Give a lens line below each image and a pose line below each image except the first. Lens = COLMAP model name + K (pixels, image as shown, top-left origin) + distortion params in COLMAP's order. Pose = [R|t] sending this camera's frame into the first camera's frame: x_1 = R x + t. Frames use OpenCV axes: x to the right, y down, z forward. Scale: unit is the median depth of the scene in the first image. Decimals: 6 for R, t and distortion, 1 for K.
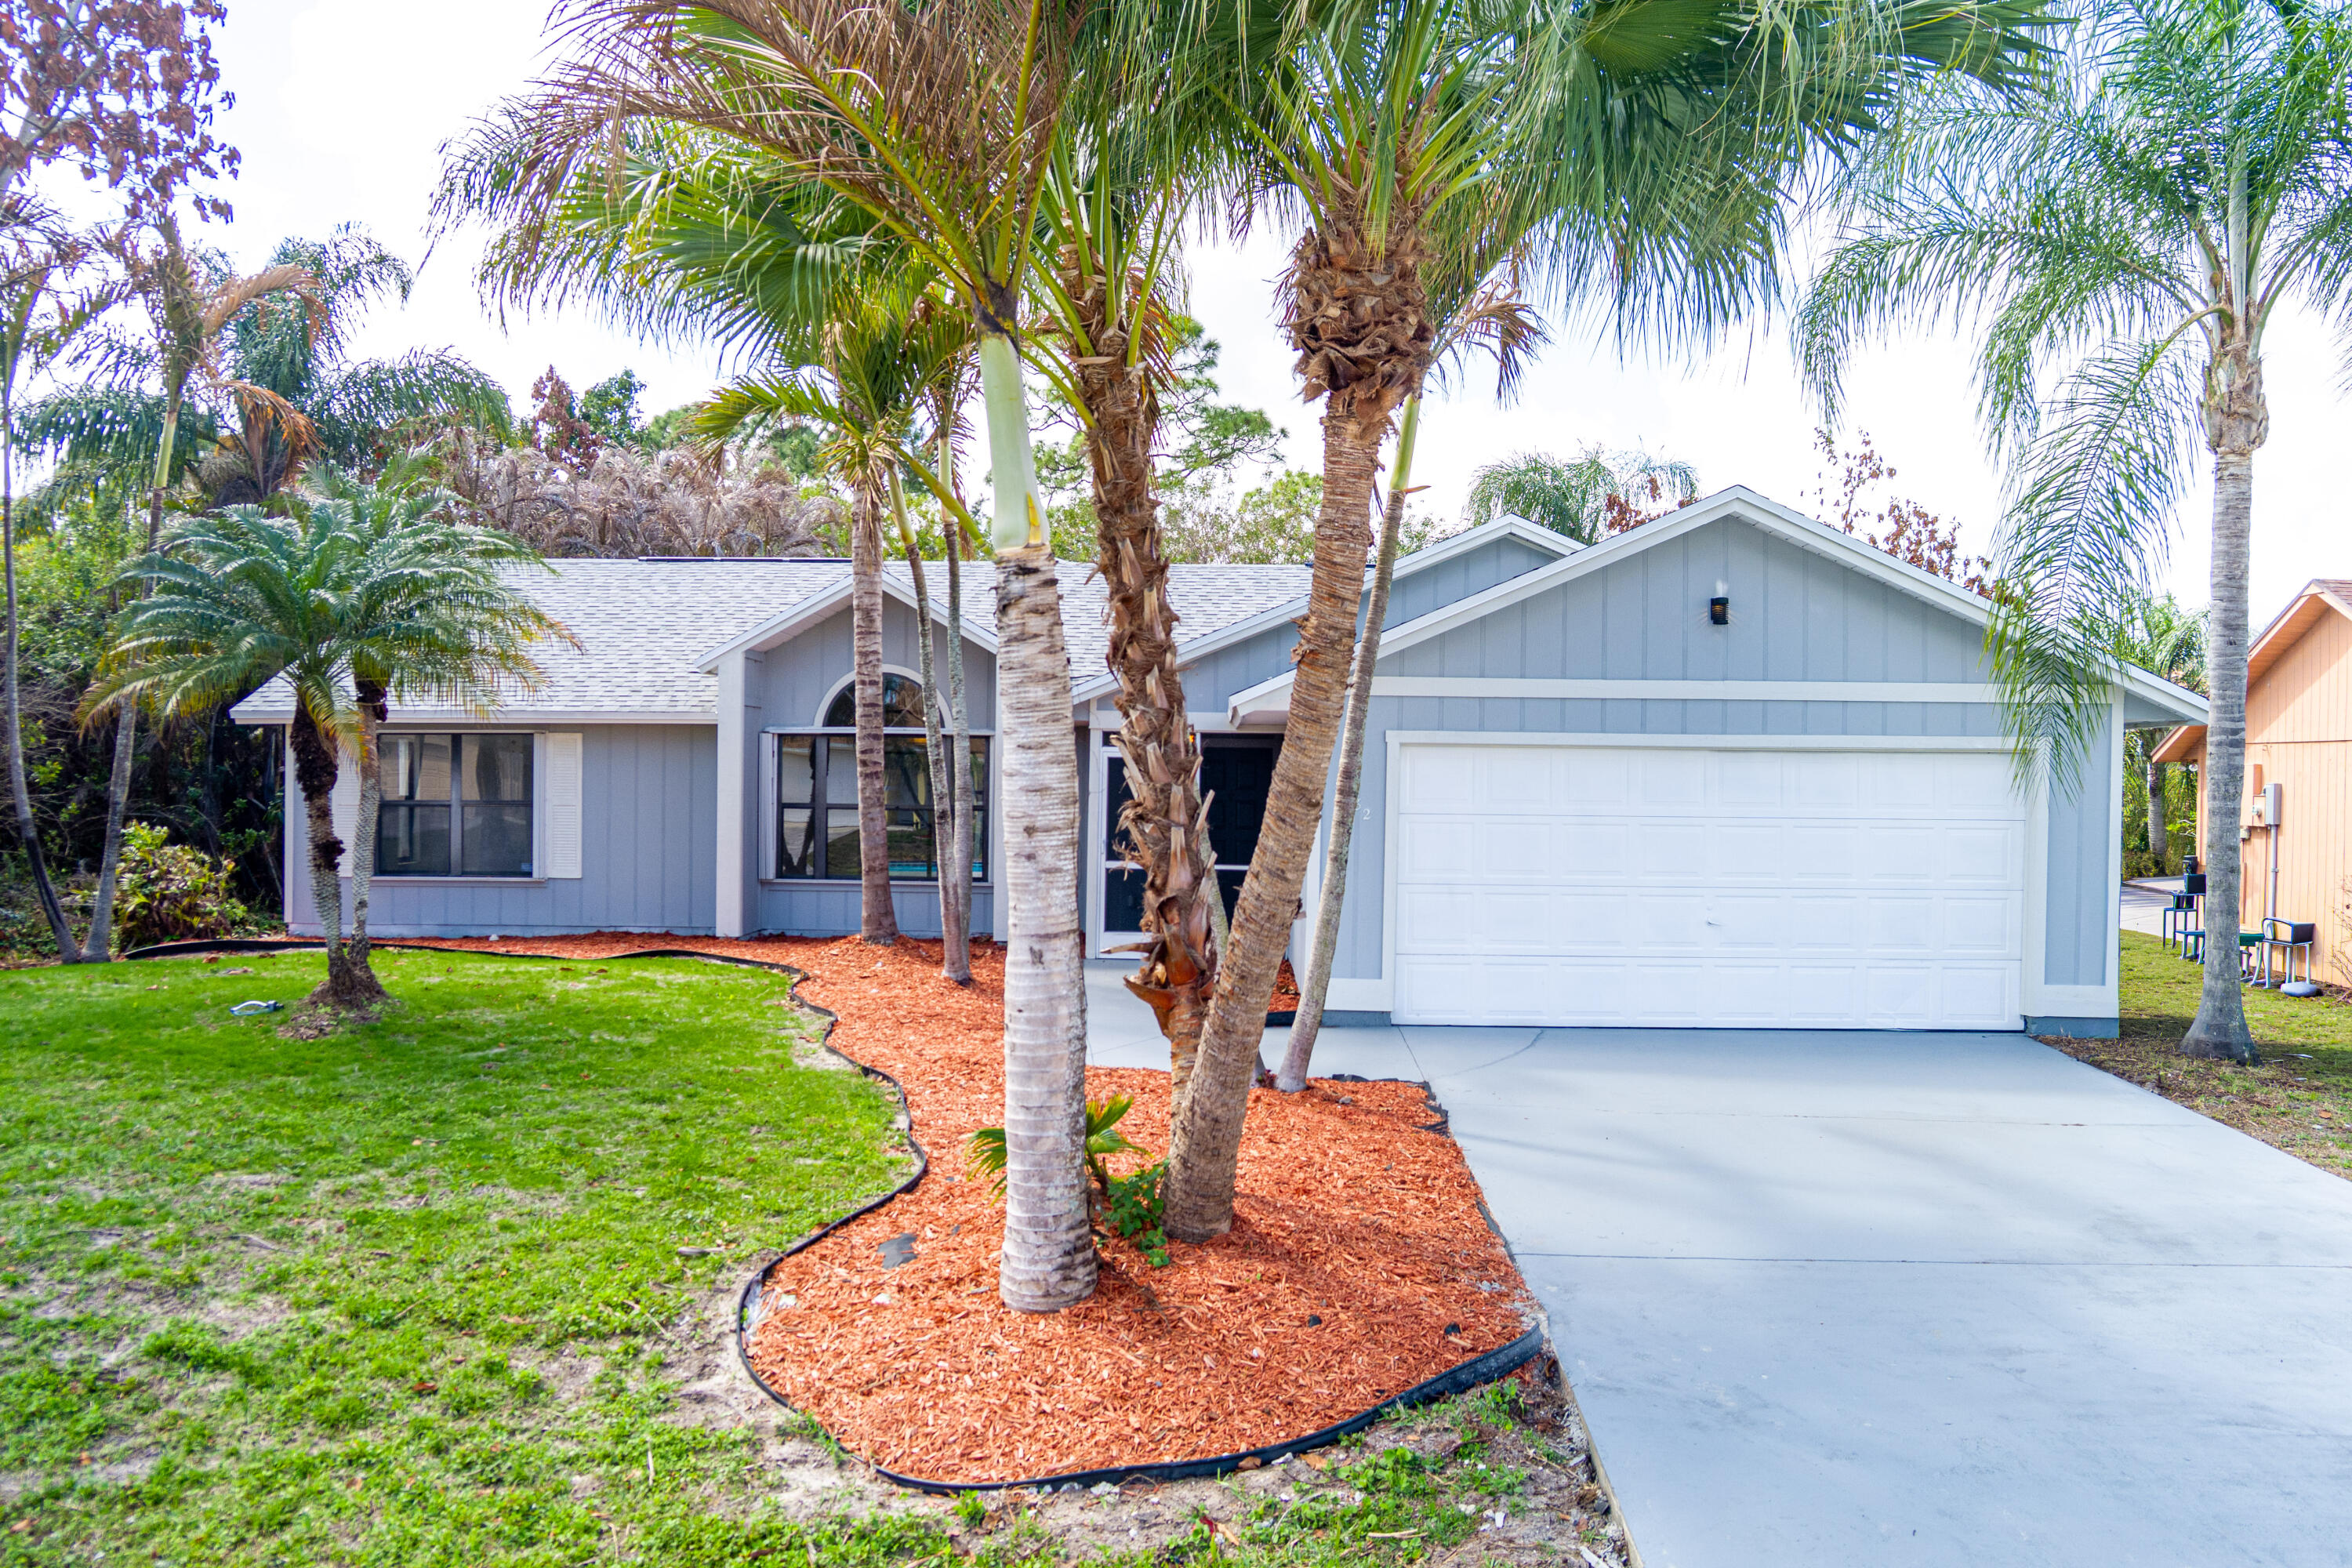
lens RADIAL K [[1296.1, 0, 1271.6], [0, 1296.1, 777.0], [0, 0, 1]] dist [-0.034011, 0.000618]
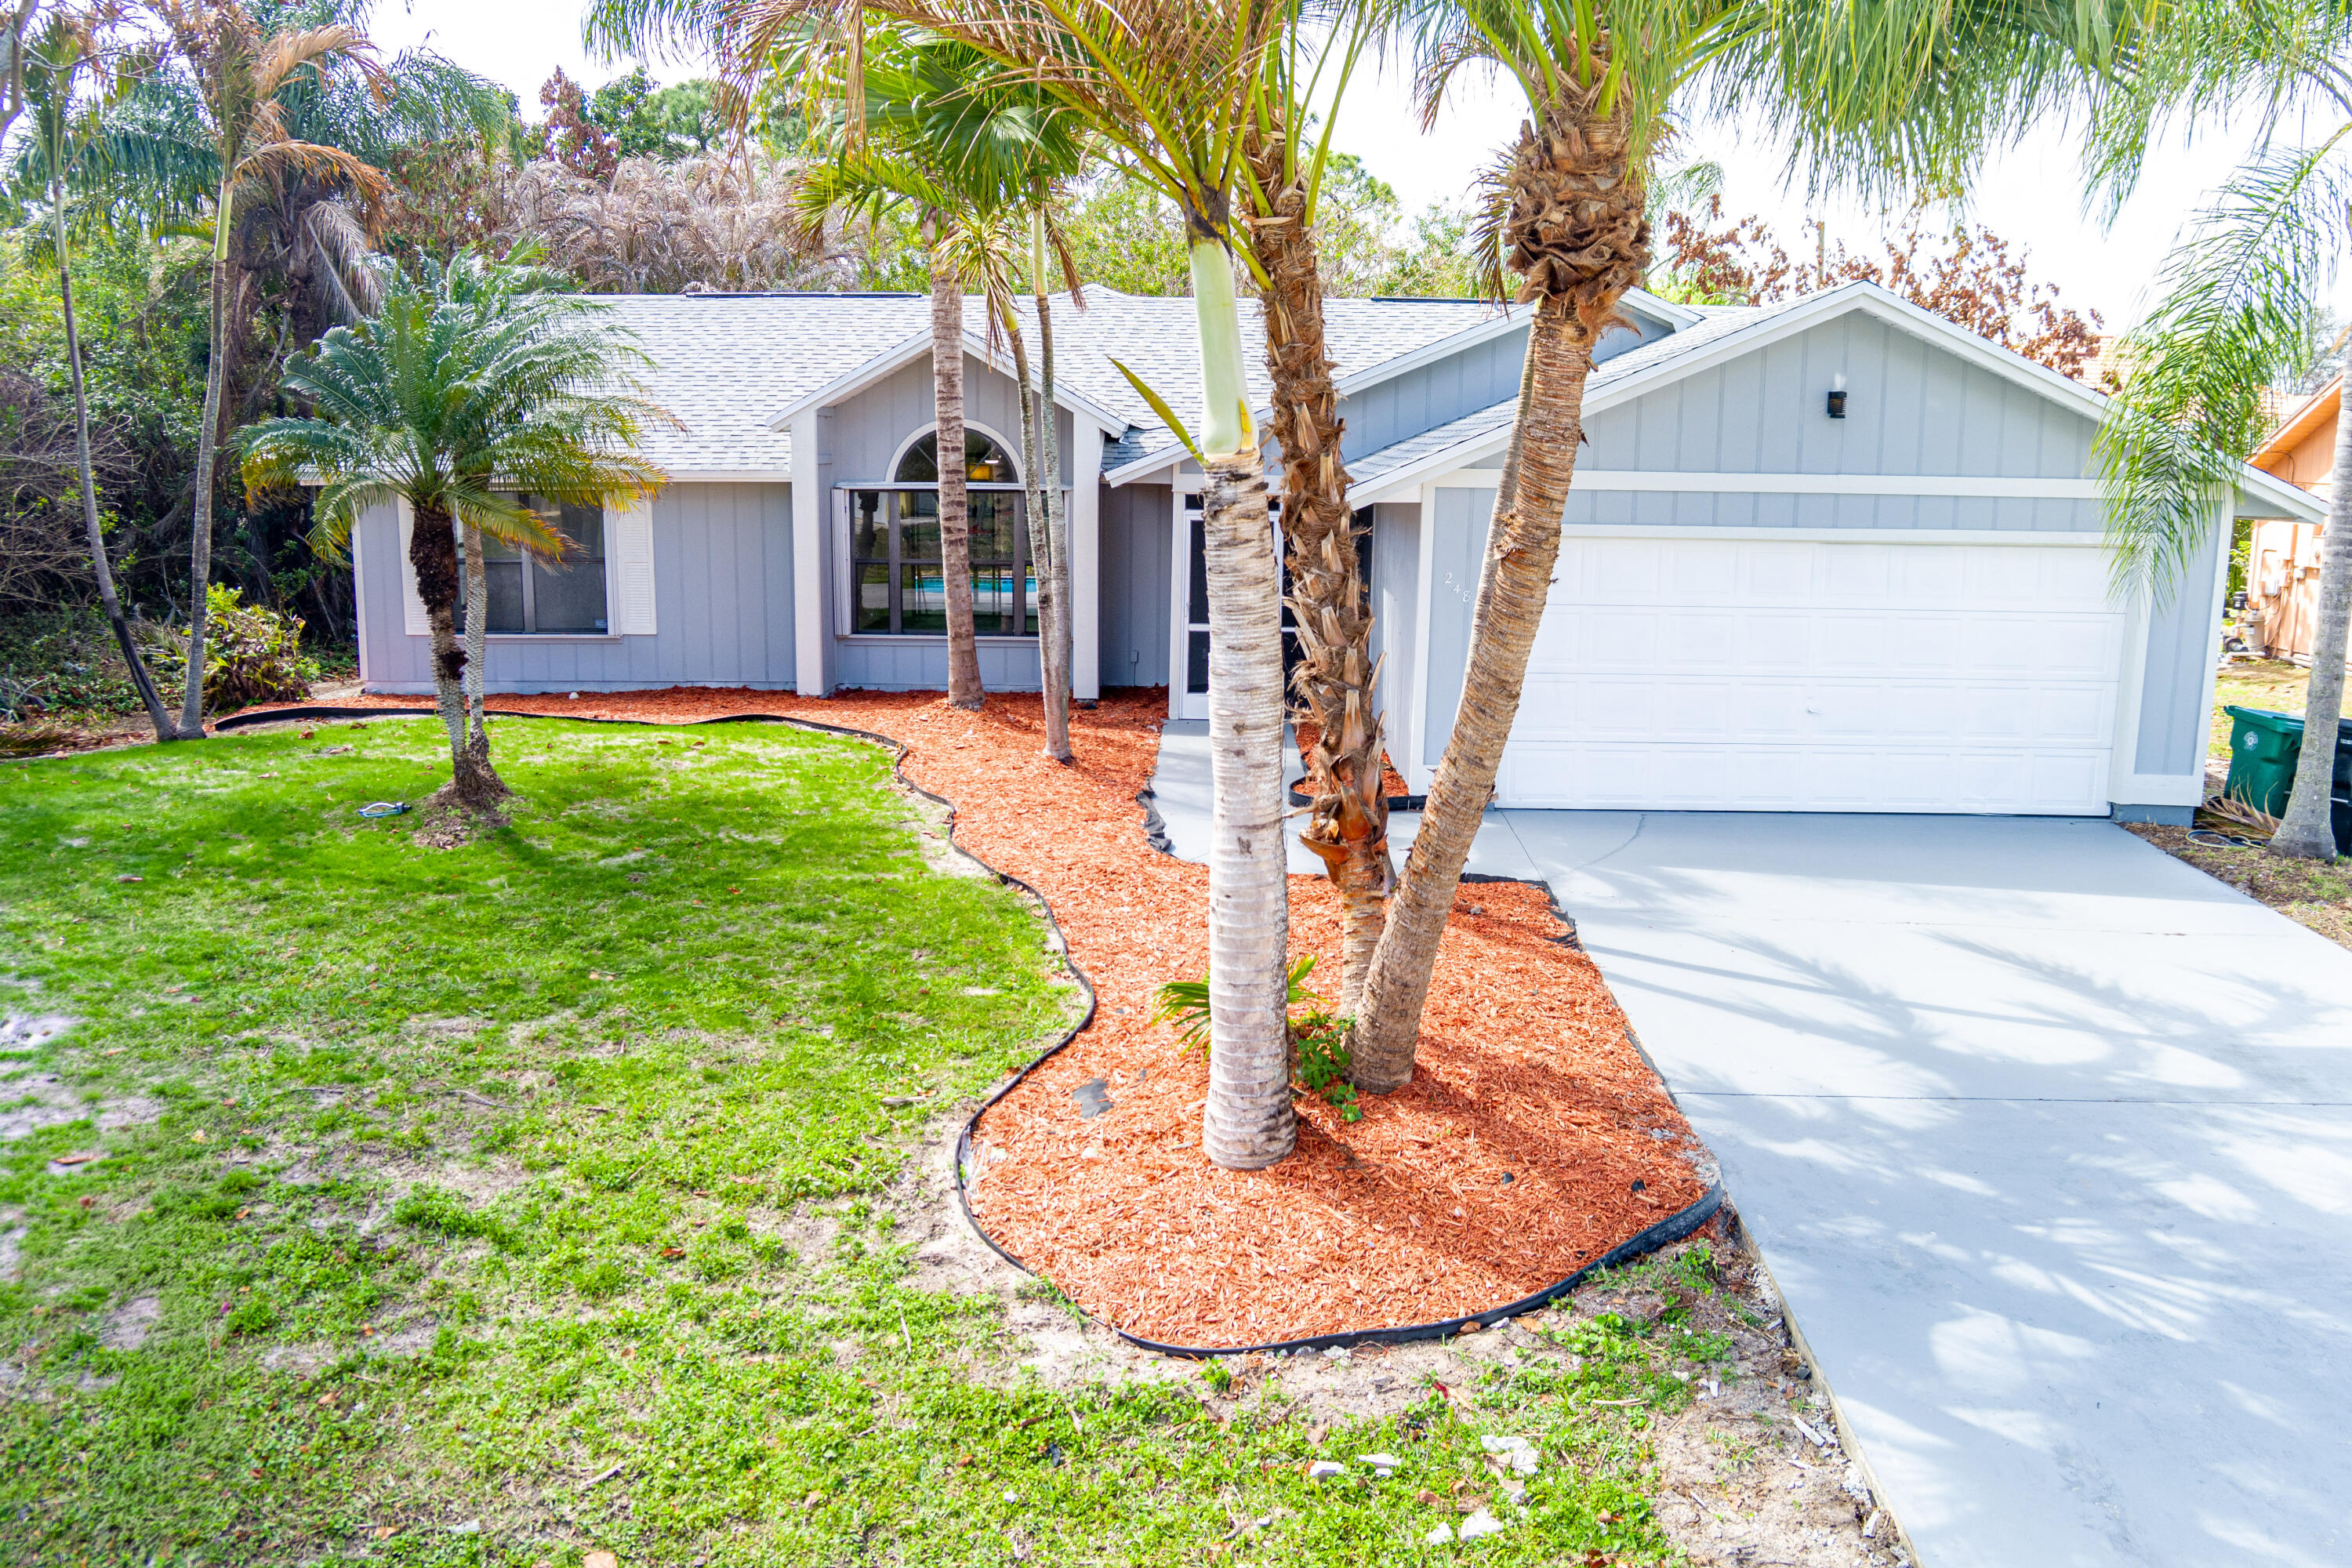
lens RADIAL K [[1303.6, 0, 1311.1], [0, 1303.6, 622.9], [0, 0, 1]] dist [-0.037029, -0.002158]
pose [[0.999934, -0.003636, 0.010877, -0.132904], [0.002371, 0.993466, 0.114100, -0.148489], [-0.011220, -0.114066, 0.993410, -0.007804]]
